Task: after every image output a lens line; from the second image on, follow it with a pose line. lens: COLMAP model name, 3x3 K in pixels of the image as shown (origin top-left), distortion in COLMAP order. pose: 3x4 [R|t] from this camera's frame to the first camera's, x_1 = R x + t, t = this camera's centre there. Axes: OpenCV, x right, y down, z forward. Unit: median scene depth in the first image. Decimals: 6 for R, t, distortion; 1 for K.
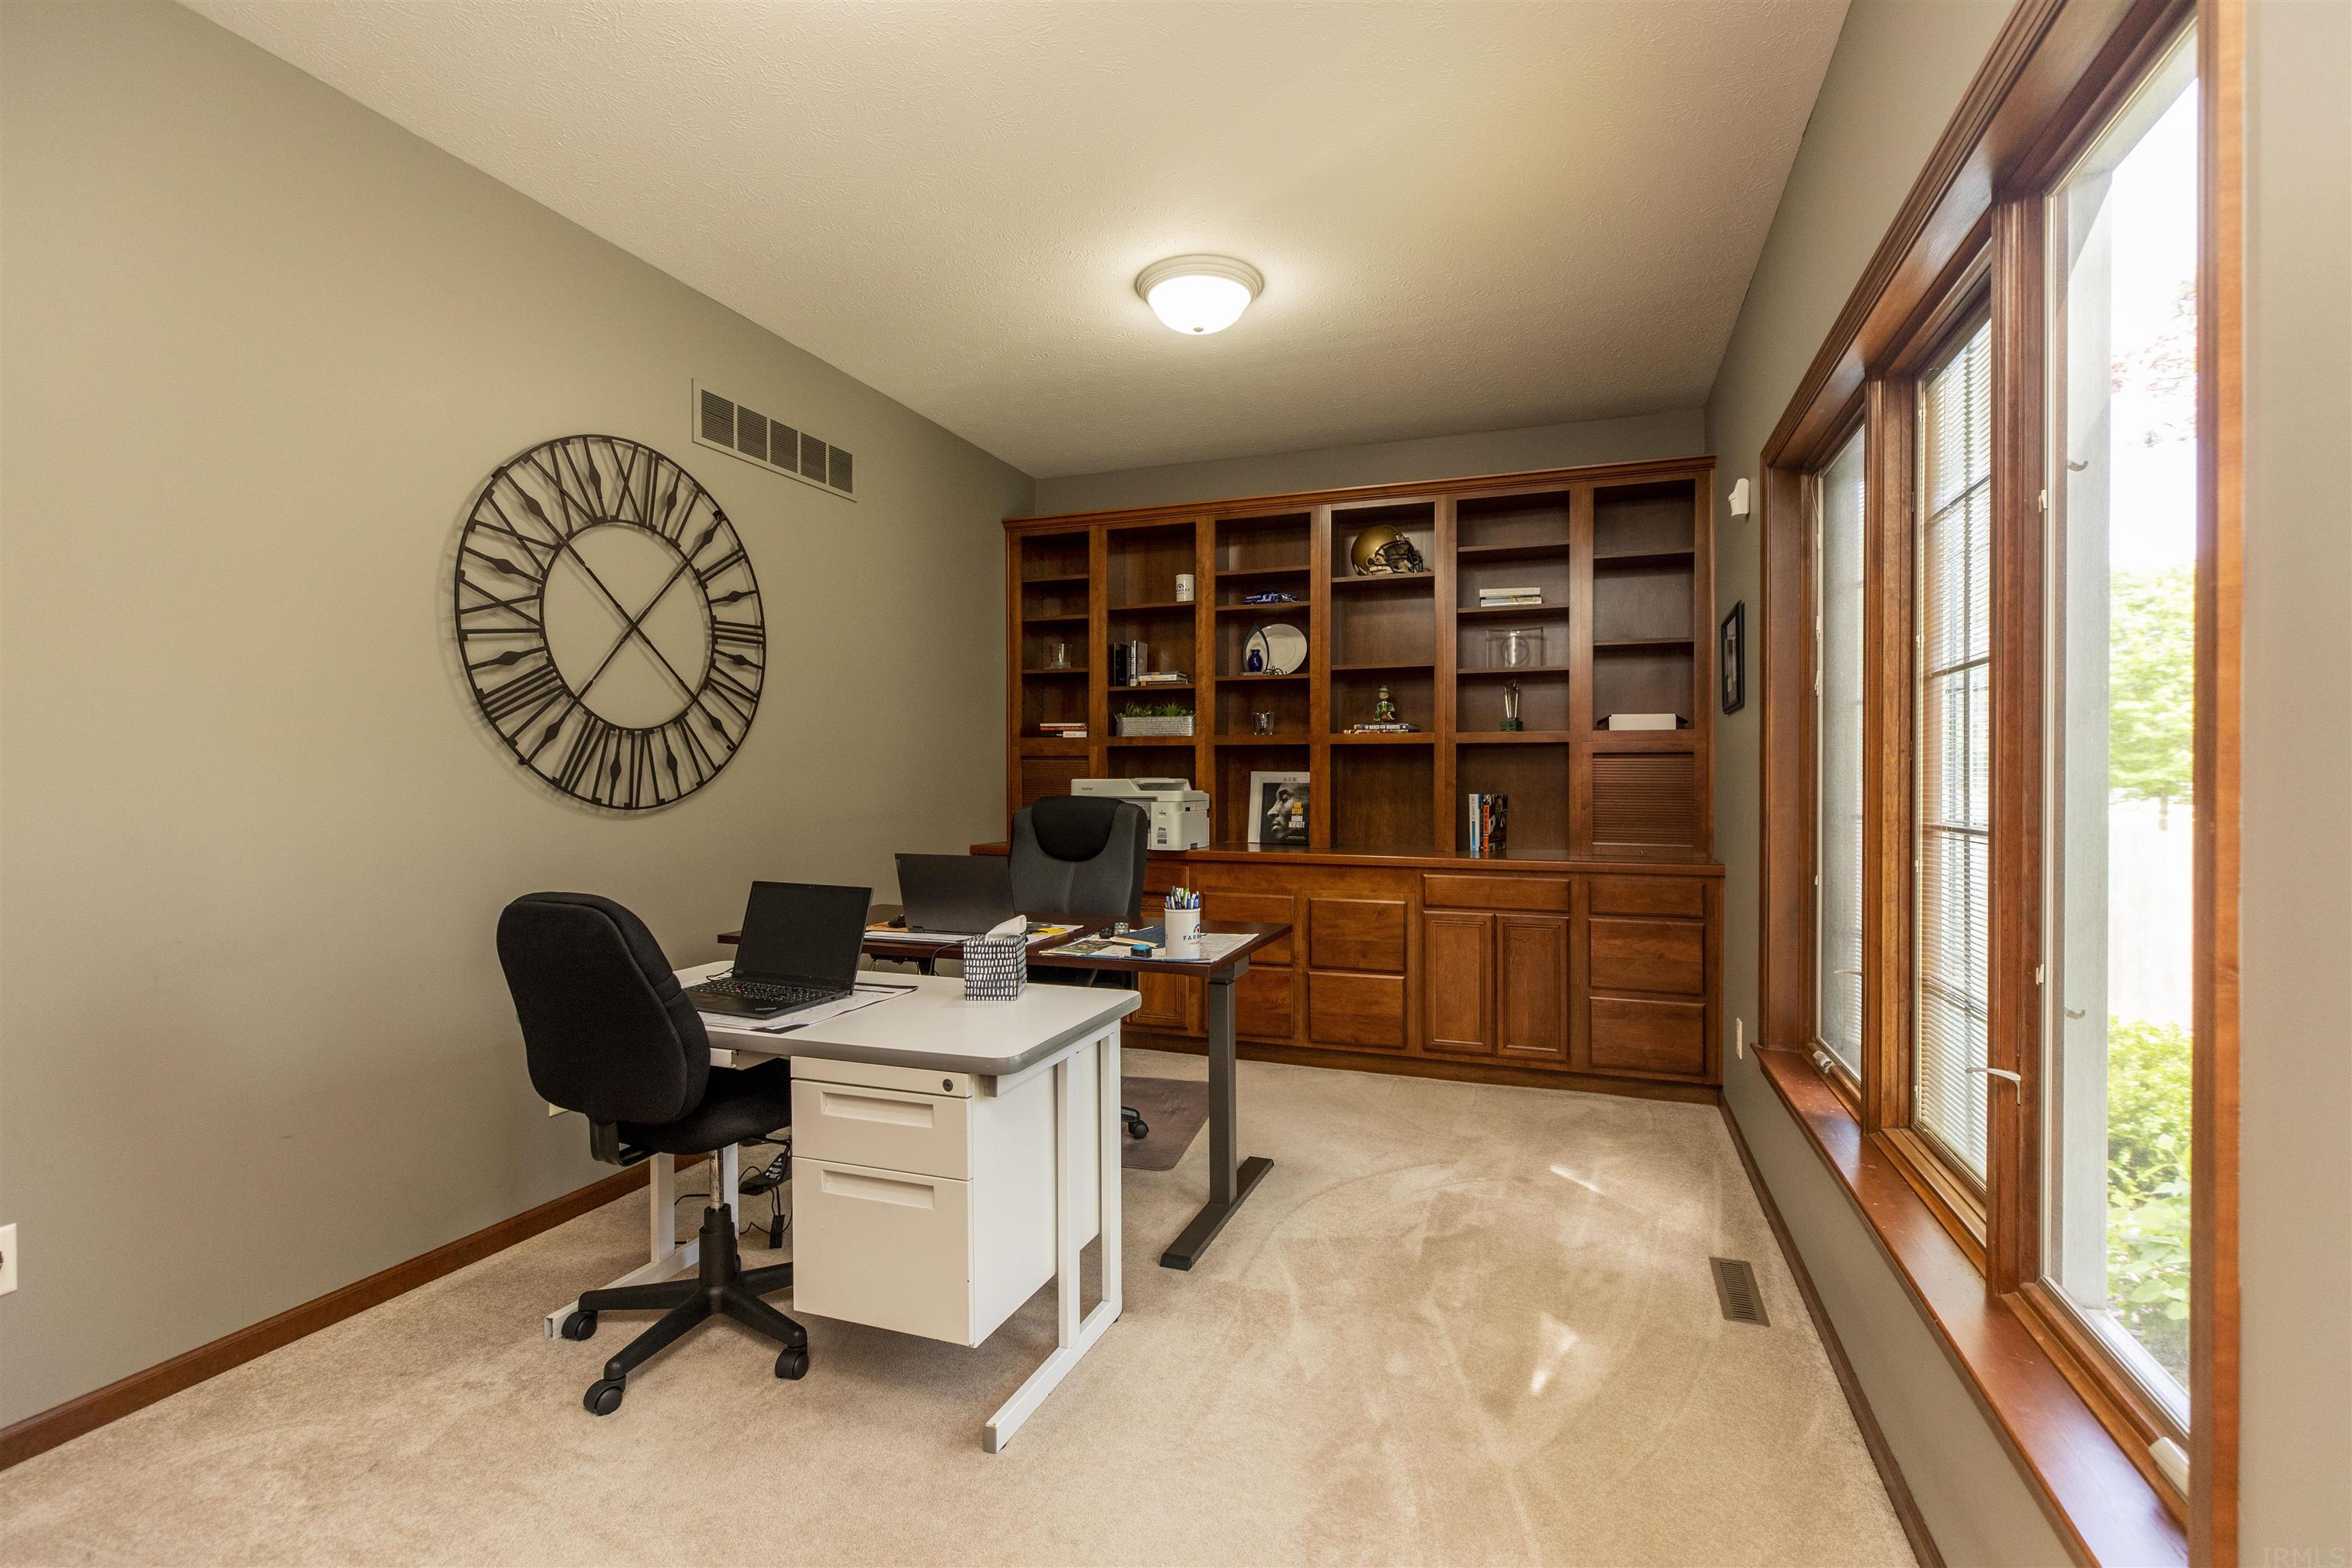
lens RADIAL K [[1074.6, 0, 1192.6], [0, 1074.6, 783.3], [0, 0, 1]] dist [0.006963, -0.000549]
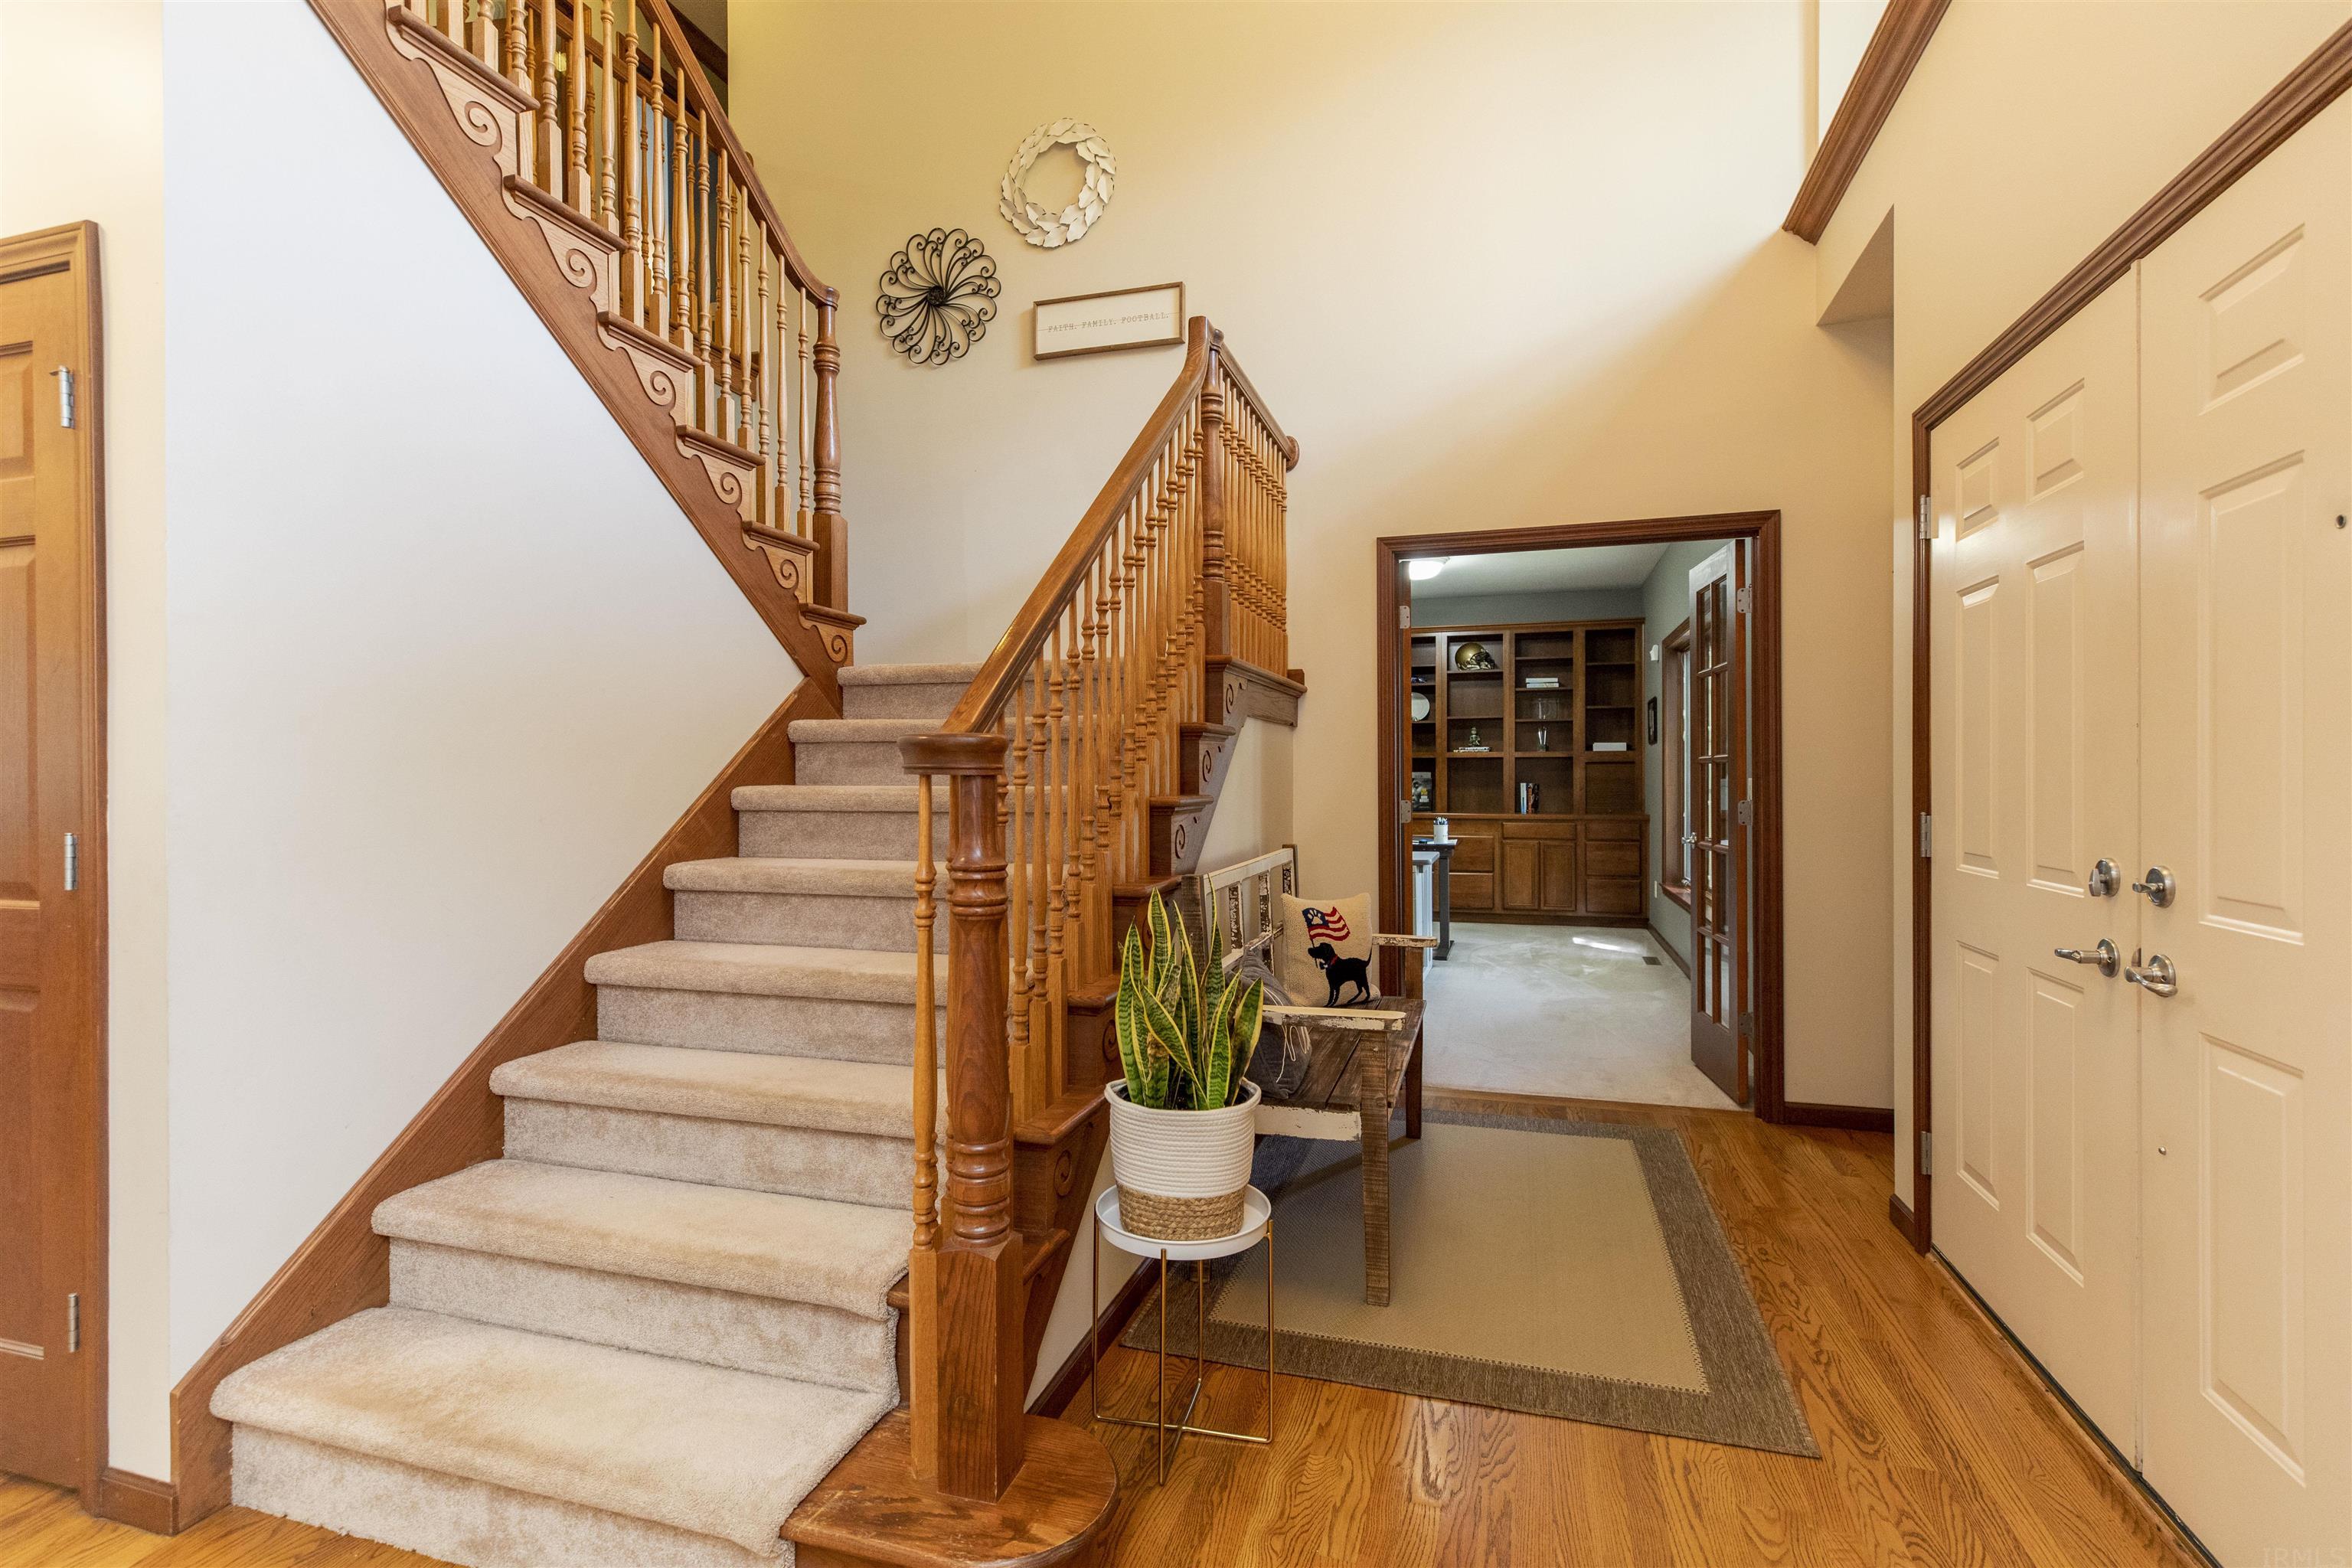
lens RADIAL K [[1074.6, 0, 1165.6], [0, 1074.6, 787.1], [0, 0, 1]] dist [0.006963, -0.000549]
pose [[0.999608, -0.003356, 0.027791, -0.443216], [0.003290, 0.999992, 0.002421, 0.009934], [-0.027799, -0.002329, 0.999611, -0.935916]]
